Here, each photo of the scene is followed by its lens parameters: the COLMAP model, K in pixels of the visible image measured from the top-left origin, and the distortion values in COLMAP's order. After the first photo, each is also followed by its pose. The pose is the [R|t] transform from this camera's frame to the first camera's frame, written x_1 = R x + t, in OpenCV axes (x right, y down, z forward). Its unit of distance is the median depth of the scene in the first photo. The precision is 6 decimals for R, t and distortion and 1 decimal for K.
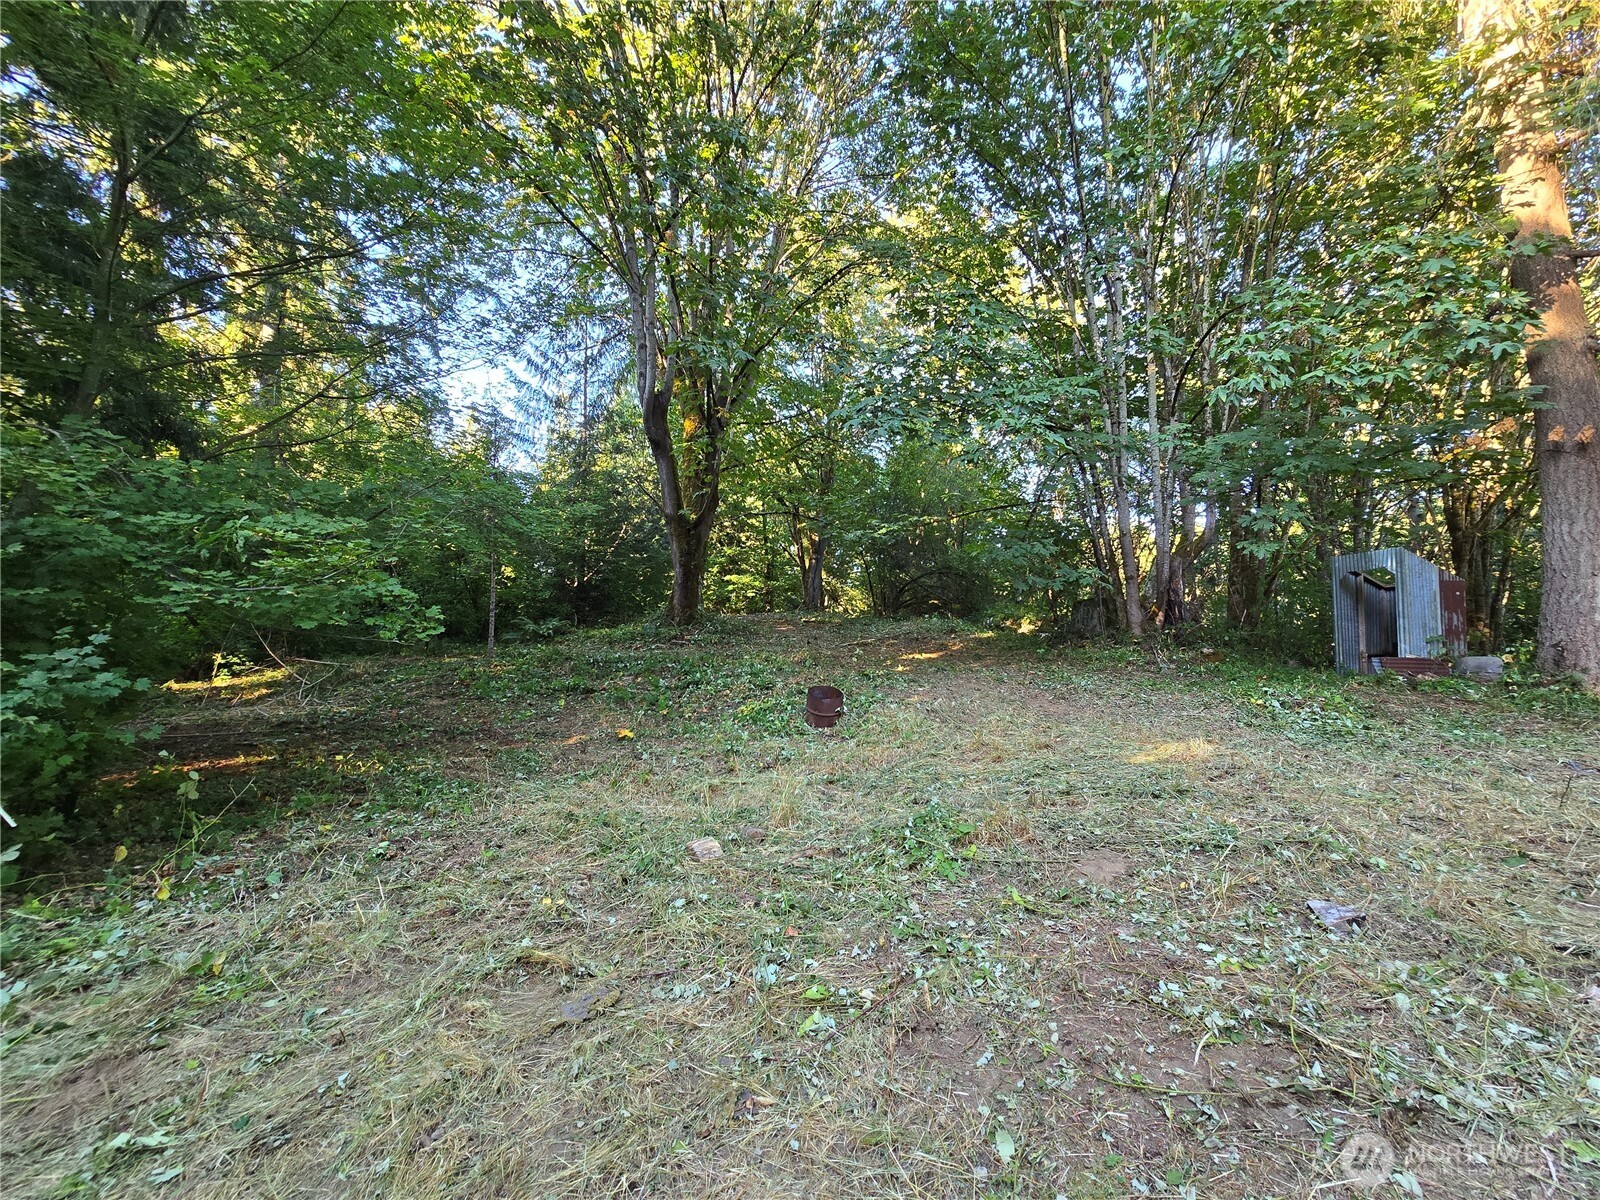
lens RADIAL K [[642.8, 0, 800.2], [0, 642.8, 598.5], [0, 0, 1]] dist [-0.000934, -0.000118]
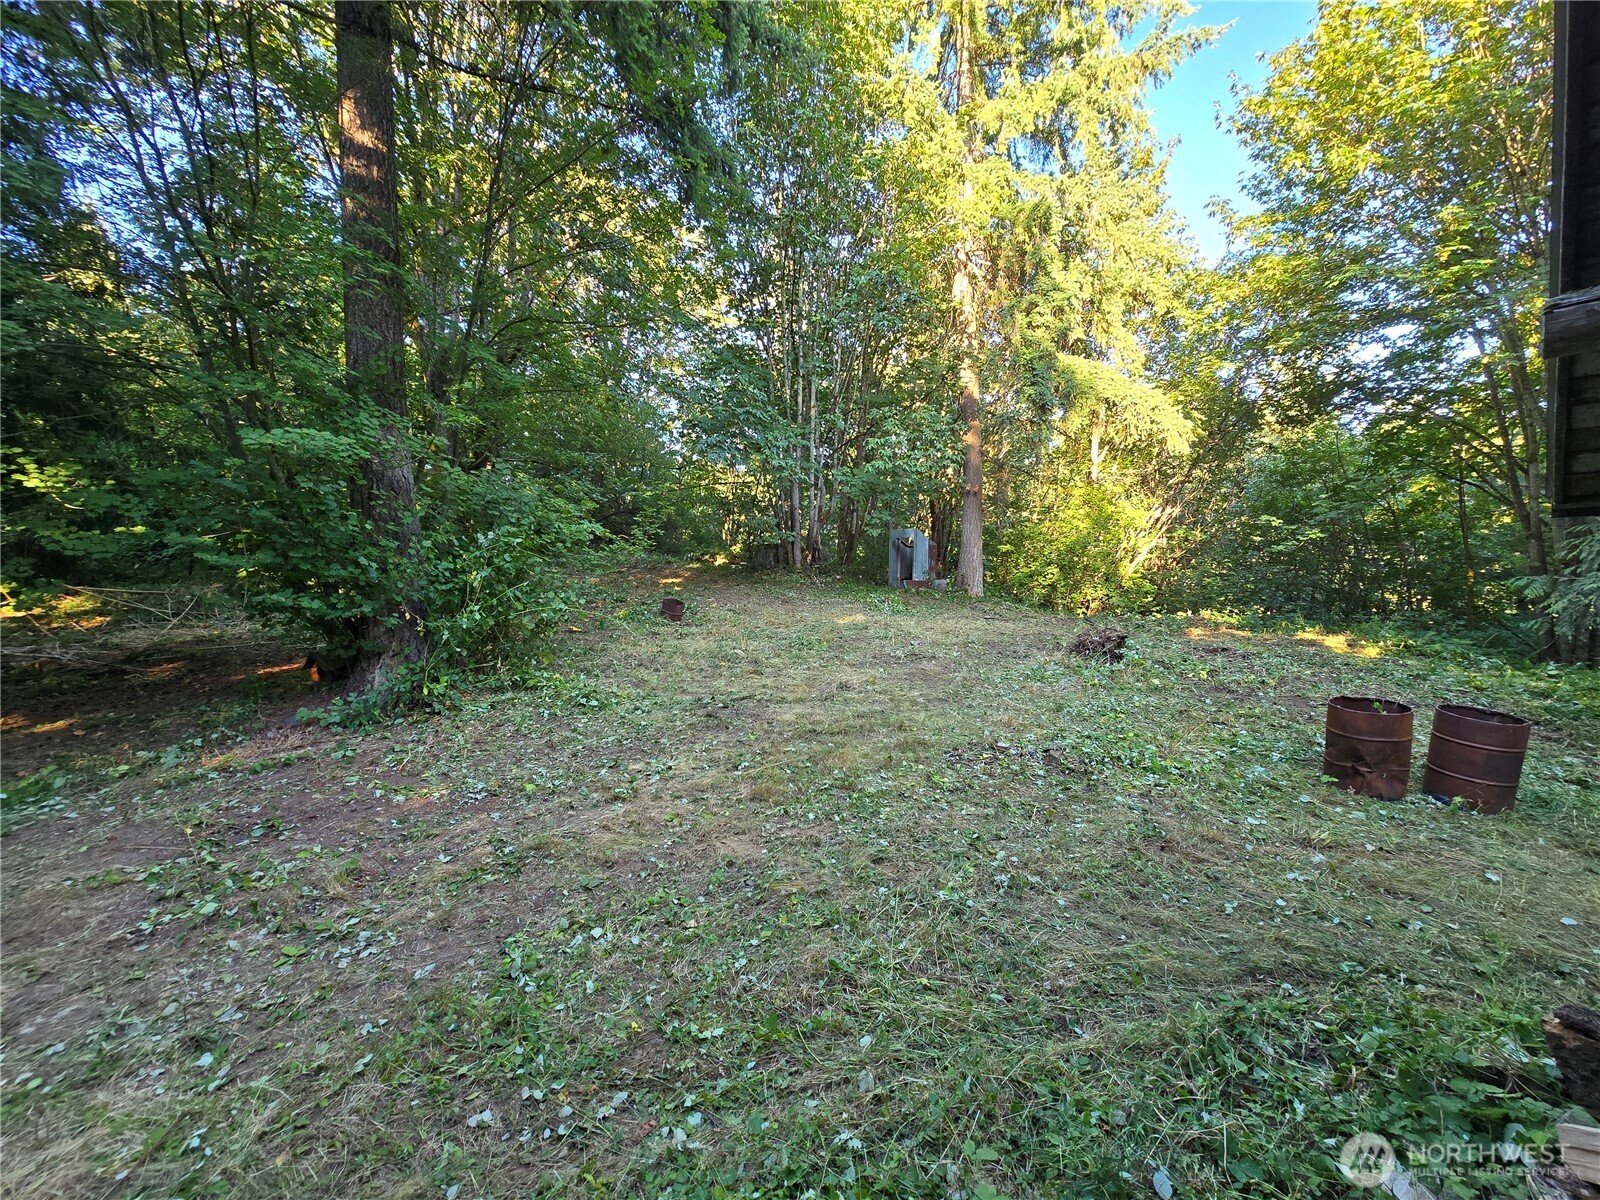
lens RADIAL K [[642.8, 0, 799.8], [0, 642.8, 595.5], [0, 0, 1]] dist [-0.000934, -0.000118]
pose [[0.821082, -0.019832, 0.570466, -0.595357], [-0.045027, 0.994032, 0.099365, -0.053178], [-0.569032, -0.107273, 0.815288, -0.534434]]
